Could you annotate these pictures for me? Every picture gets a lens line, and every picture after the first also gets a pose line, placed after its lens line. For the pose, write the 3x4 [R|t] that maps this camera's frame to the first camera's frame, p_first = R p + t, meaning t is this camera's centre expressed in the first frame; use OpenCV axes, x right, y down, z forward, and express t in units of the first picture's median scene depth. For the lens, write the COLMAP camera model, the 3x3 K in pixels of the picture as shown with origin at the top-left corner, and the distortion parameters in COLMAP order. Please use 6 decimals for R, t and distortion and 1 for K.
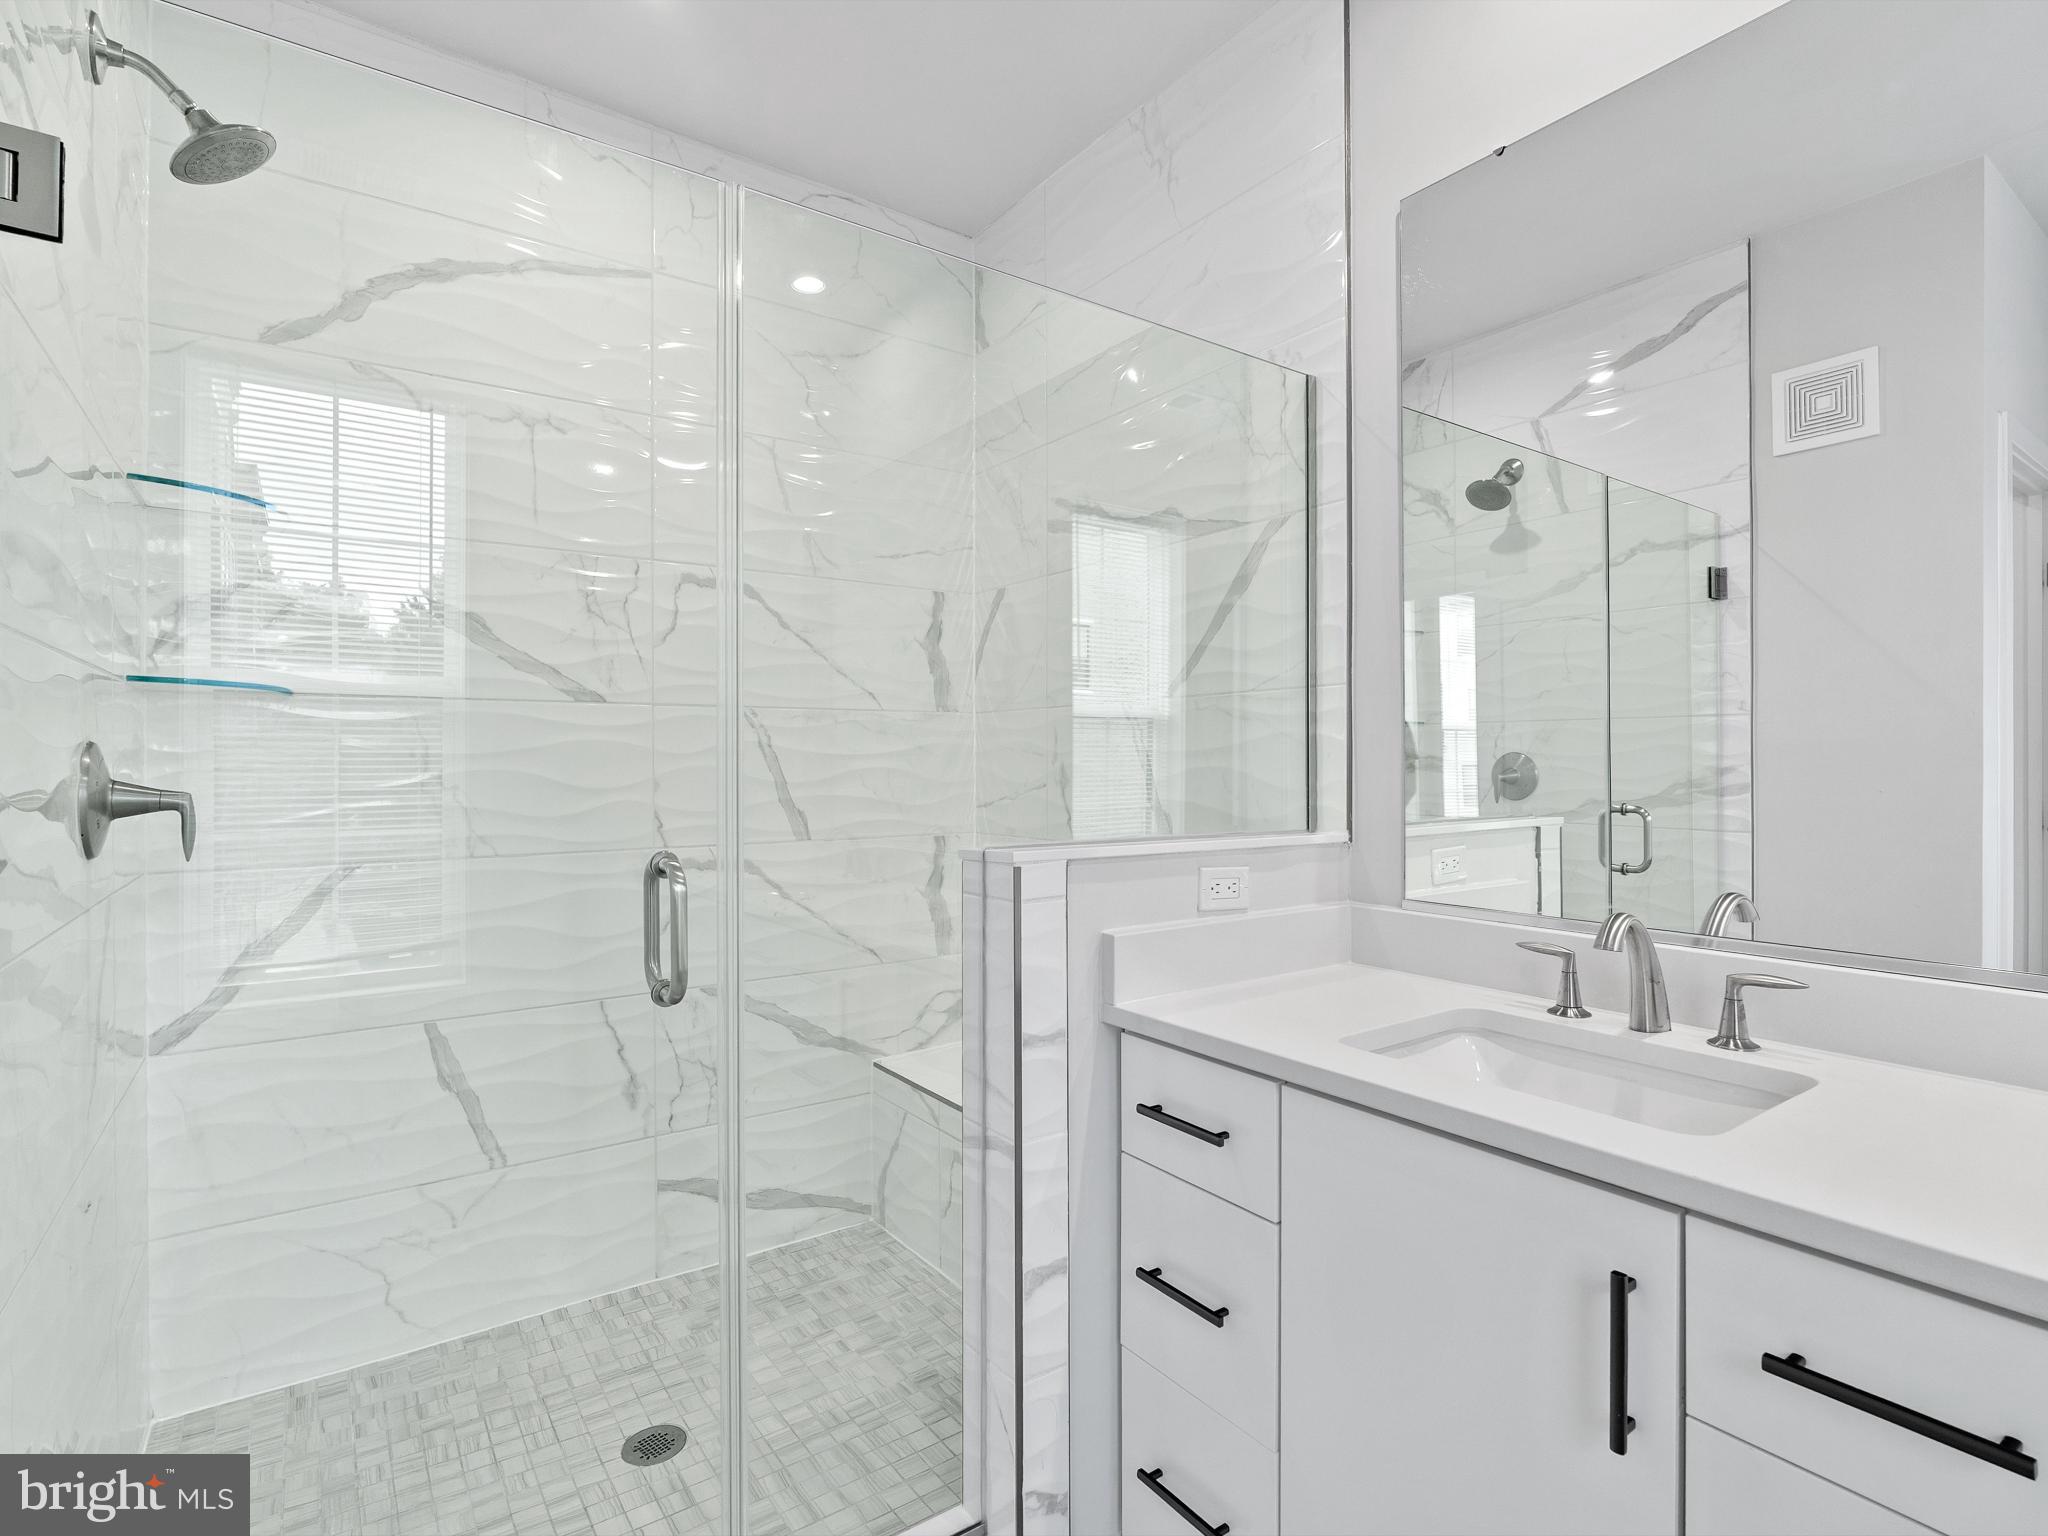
lens RADIAL K [[1018.5, 0, 1023.2], [0, 1018.5, 761.4], [0, 0, 1]] dist [-0.016399, 0.002658]
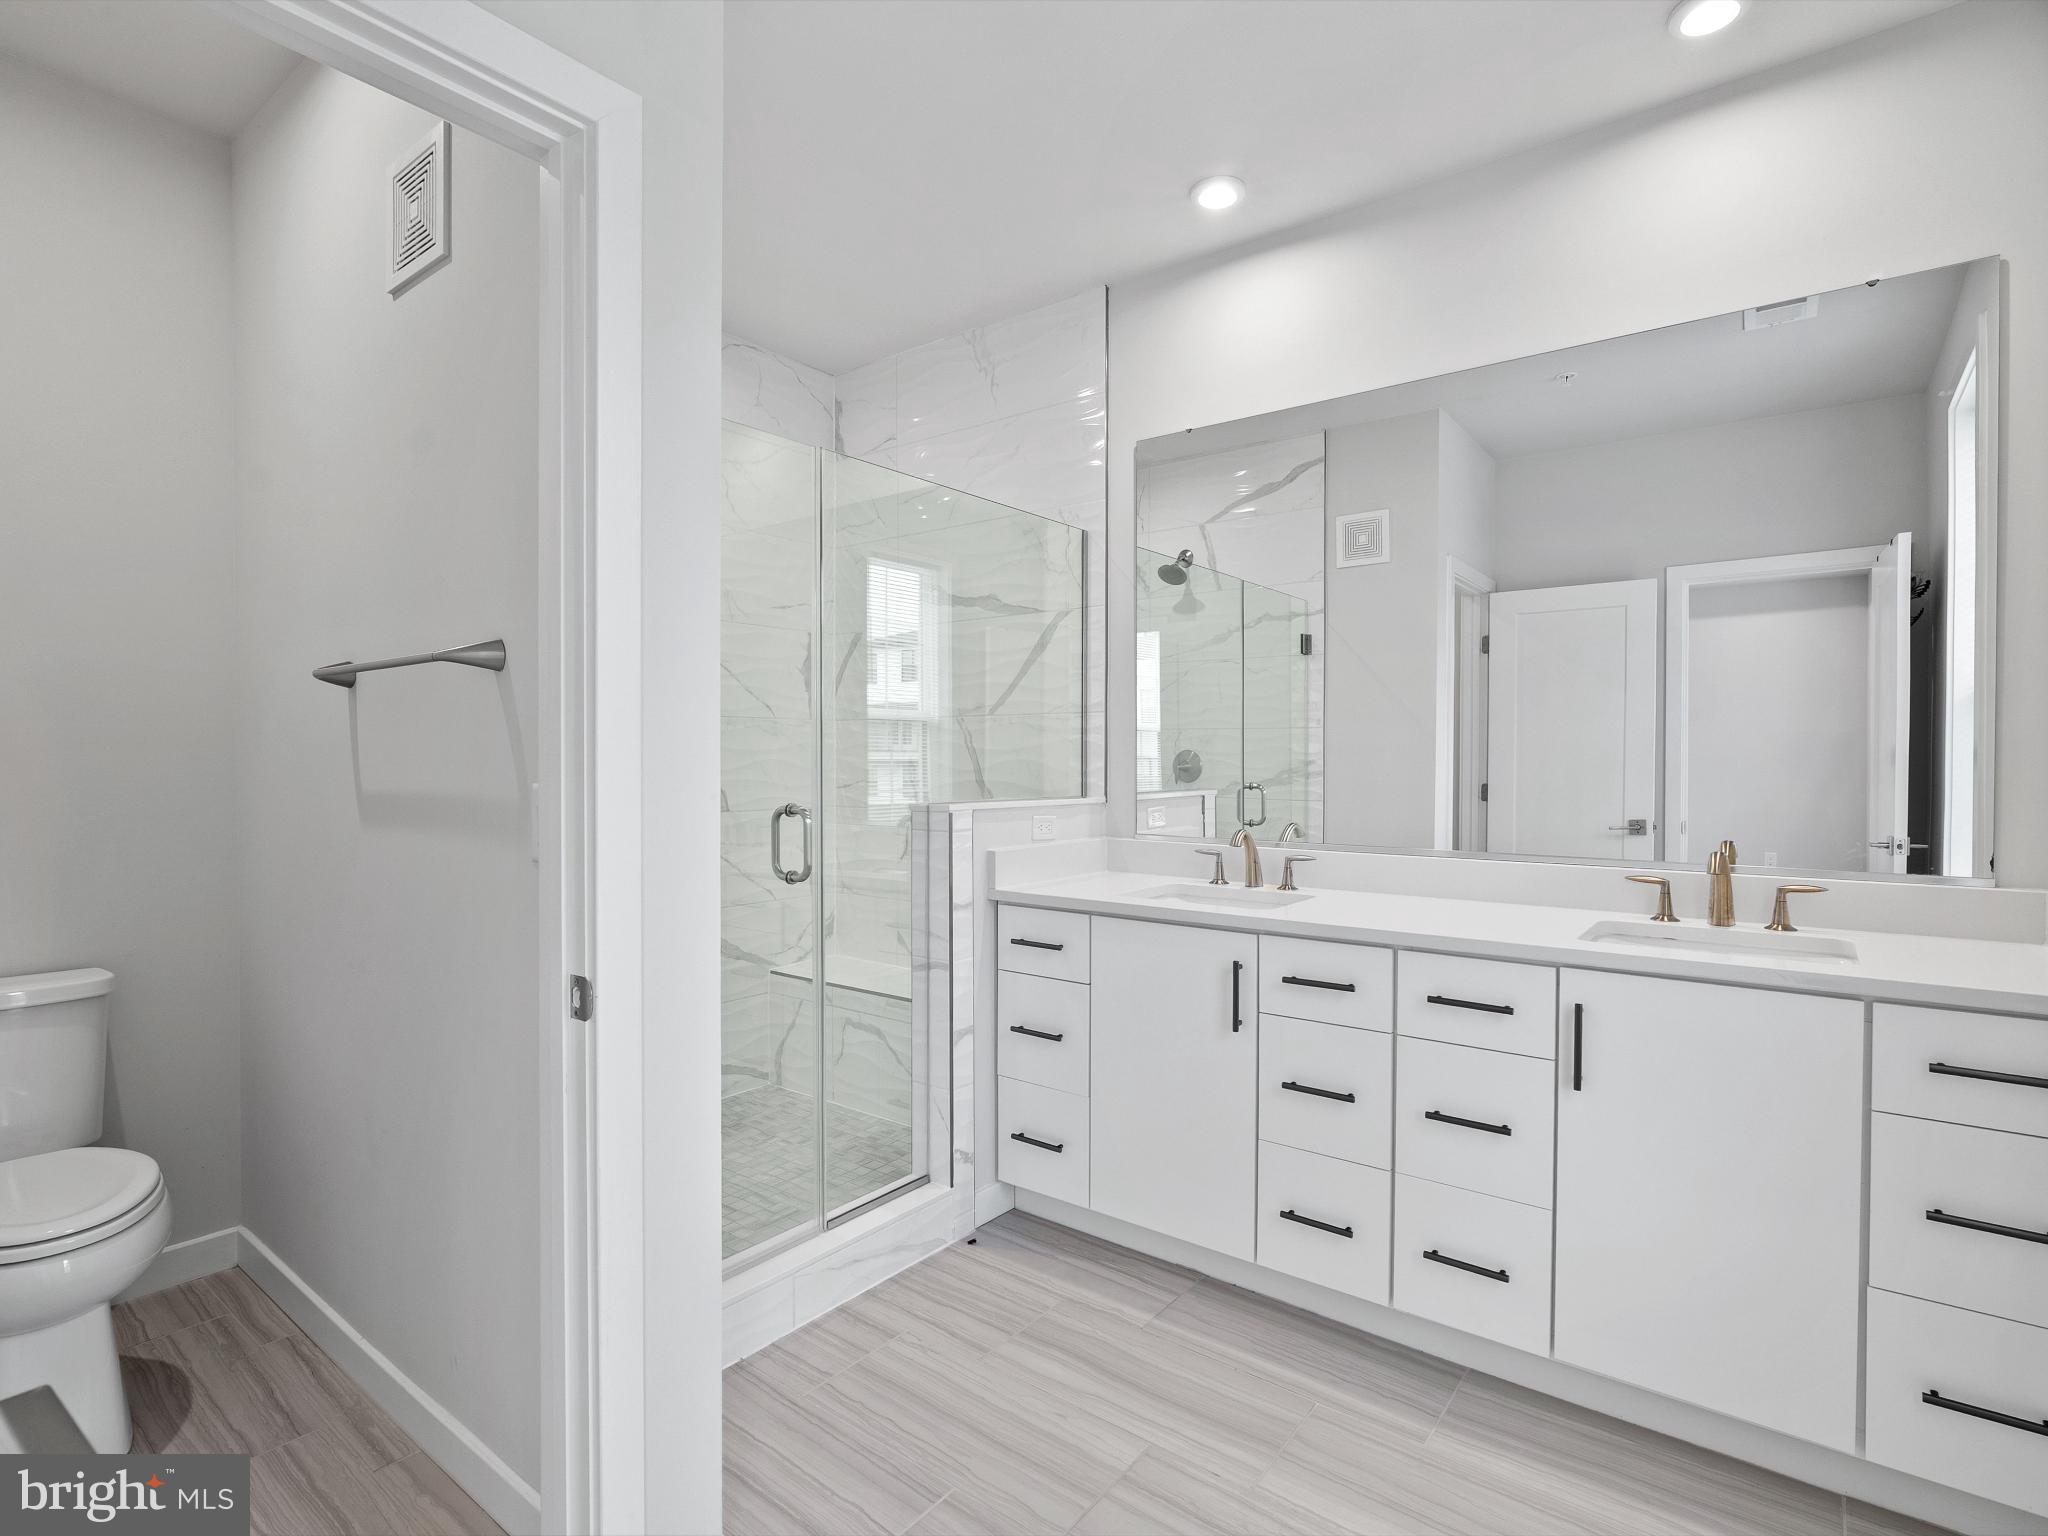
lens RADIAL K [[1018.5, 0, 1020.4], [0, 1018.5, 770.4], [0, 0, 1]] dist [-0.016399, 0.002658]
pose [[0.955960, -0.001391, 0.293493, -0.321877], [-0.003131, 0.999884, 0.014939, -0.001725], [-0.293479, -0.015200, 0.955845, -0.607613]]
